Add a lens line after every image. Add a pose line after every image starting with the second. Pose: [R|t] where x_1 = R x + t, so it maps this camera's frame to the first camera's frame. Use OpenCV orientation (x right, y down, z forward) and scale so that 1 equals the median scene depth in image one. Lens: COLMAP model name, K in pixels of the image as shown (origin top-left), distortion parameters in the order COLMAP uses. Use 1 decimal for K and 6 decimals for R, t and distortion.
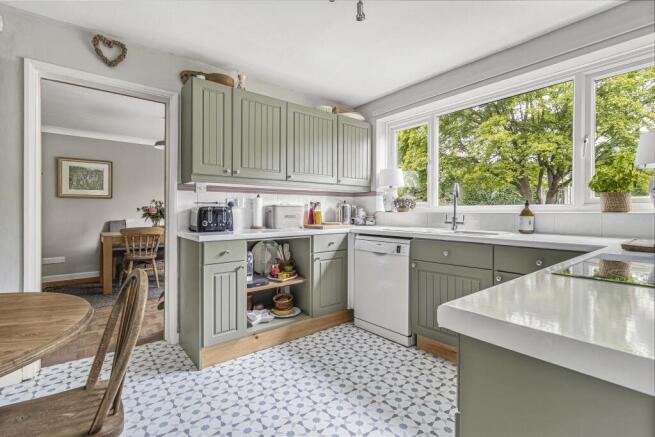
lens RADIAL K [[311.8, 0, 337.9], [0, 311.8, 214.2], [0, 0, 1]] dist [0.009030, -0.001343]
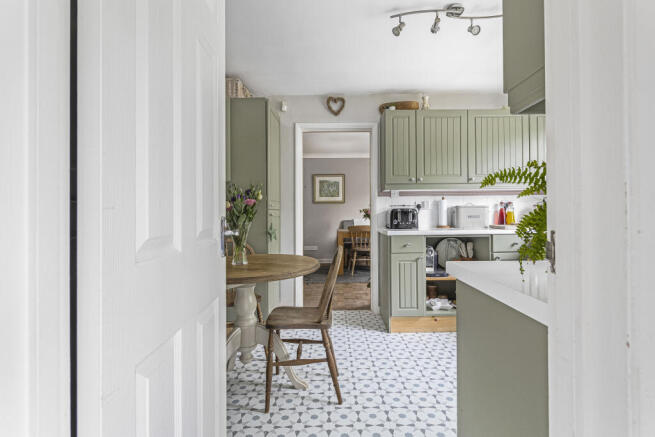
lens RADIAL K [[341.9, 0, 327.6], [0, 341.9, 213.5], [0, 0, 1]] dist [-0.001877, -0.000303]
pose [[0.766552, -0.007234, -0.642142, 0.242586], [0.004076, 0.999971, -0.006400, 0.002002], [0.642169, 0.002289, 0.766559, -0.229458]]
